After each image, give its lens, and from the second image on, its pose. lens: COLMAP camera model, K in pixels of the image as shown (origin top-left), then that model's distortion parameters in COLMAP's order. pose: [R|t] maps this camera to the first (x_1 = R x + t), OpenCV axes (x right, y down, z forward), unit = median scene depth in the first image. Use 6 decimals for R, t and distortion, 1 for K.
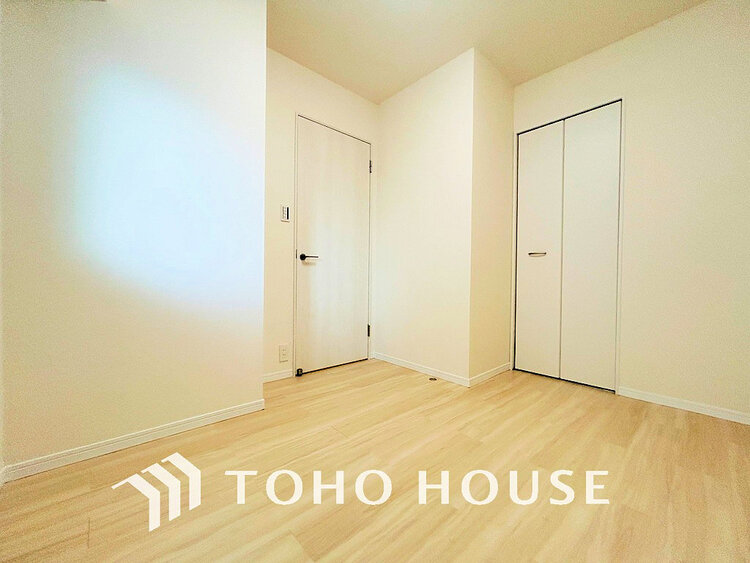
lens RADIAL K [[302.7, 0, 375.8], [0, 302.7, 278.2], [0, 0, 1]] dist [-0.000783, 0.001128]
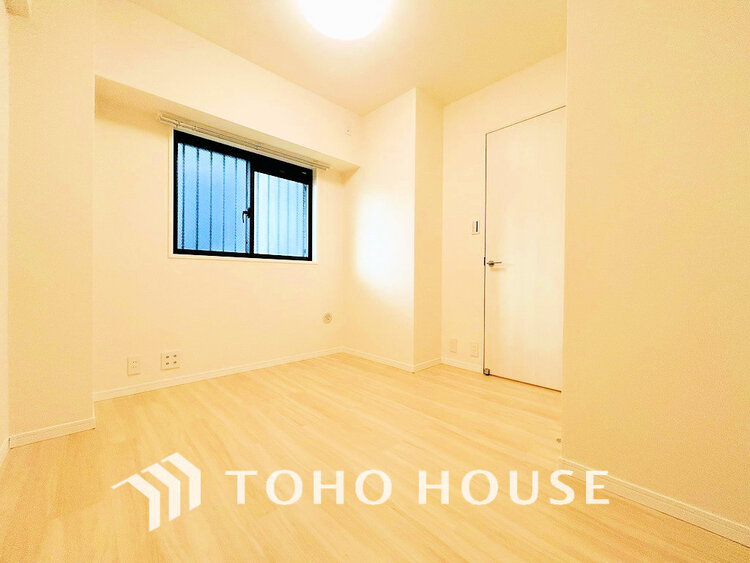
lens RADIAL K [[302.7, 0, 375.9], [0, 302.7, 282.3], [0, 0, 1]] dist [-0.000783, 0.001128]
pose [[0.037472, -0.003720, -0.999291, 0.802761], [-0.014548, 0.999885, -0.004268, 0.004972], [0.999192, 0.014698, 0.037413, 0.568059]]
